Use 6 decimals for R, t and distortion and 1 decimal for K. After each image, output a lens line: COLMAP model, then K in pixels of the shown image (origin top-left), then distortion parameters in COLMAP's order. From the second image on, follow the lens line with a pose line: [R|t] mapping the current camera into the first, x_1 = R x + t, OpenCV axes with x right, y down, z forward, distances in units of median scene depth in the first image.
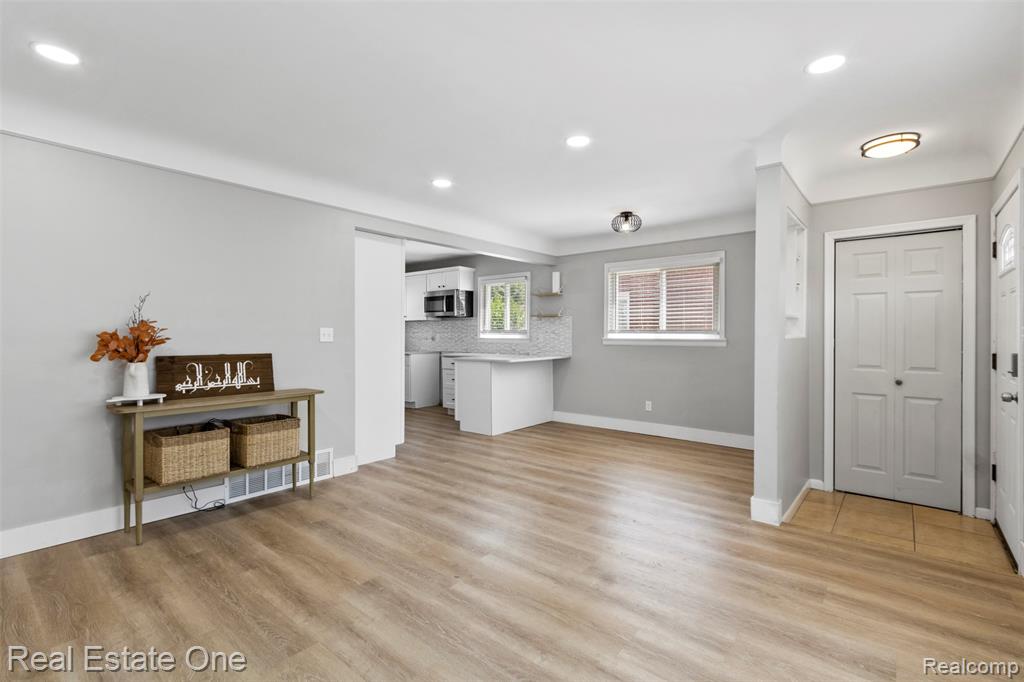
lens RADIAL K [[470.2, 0, 521.2], [0, 470.2, 338.6], [0, 0, 1]] dist [0.001551, 0.000179]
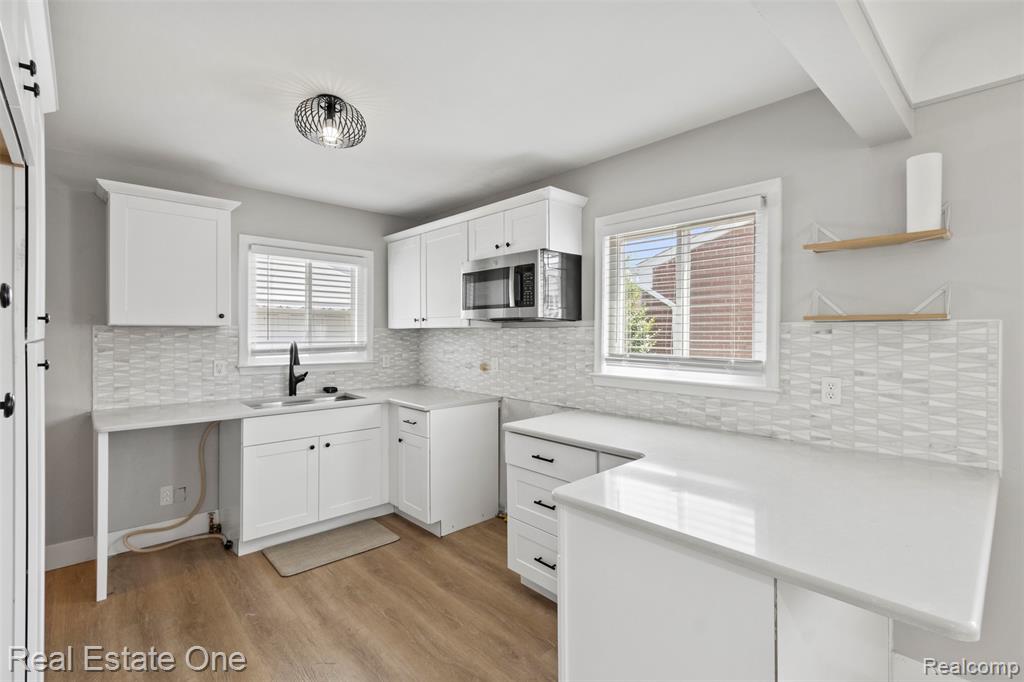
lens RADIAL K [[470.2, 0, 509.9], [0, 470.2, 340.2], [0, 0, 1]] dist [0.001551, 0.000179]
pose [[0.989749, 0.000628, -0.142817, -0.106876], [0.000485, 0.999970, 0.007761, -0.032625], [0.142817, -0.007750, 0.989719, 0.605566]]
